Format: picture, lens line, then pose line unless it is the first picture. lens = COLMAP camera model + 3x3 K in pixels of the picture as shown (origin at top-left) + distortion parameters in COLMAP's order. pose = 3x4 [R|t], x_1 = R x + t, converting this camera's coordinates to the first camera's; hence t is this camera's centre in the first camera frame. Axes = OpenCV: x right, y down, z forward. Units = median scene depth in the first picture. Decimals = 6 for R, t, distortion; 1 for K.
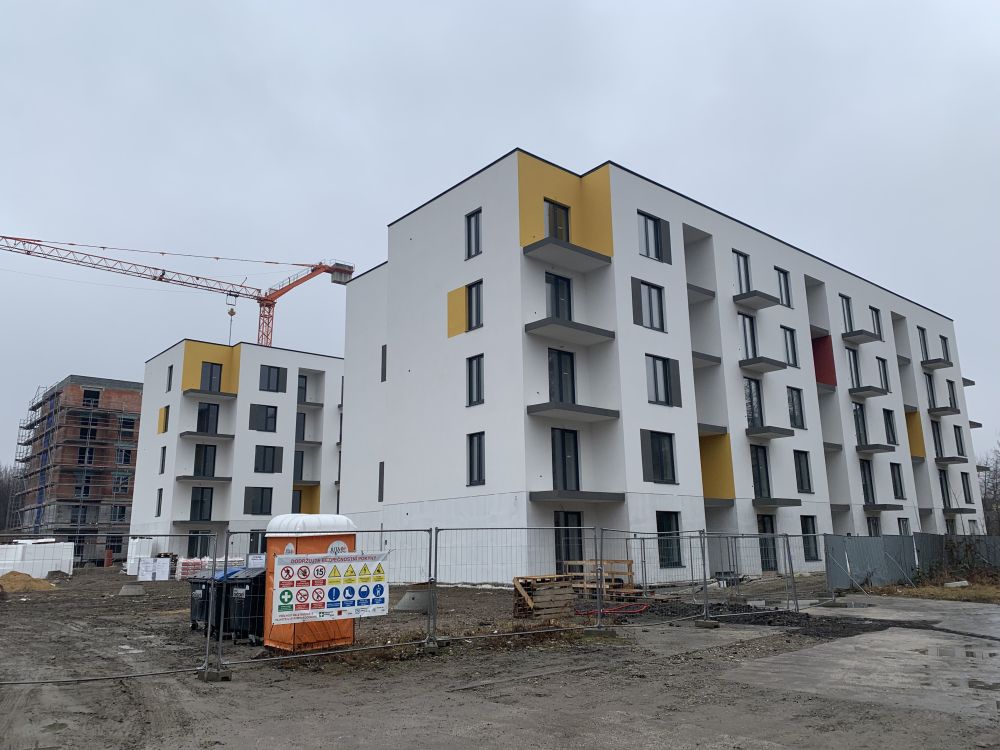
lens RADIAL K [[762.7, 0, 493.2], [0, 762.7, 372.3], [0, 0, 1]] dist [0.028087, -0.009227]
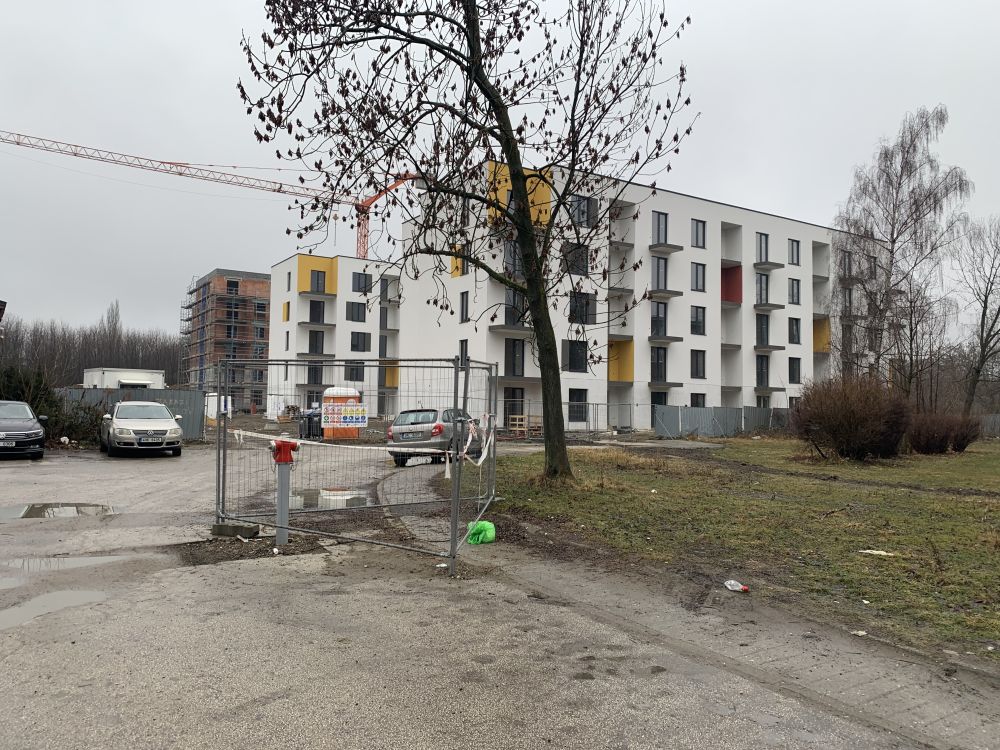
lens RADIAL K [[762.7, 0, 504.0], [0, 762.7, 374.7], [0, 0, 1]] dist [0.028087, -0.009227]
pose [[0.991081, 0.024321, -0.131025, 0.141601], [-0.000971, 0.984497, 0.175399, -0.068153], [0.133259, -0.173707, 0.975740, -0.311188]]
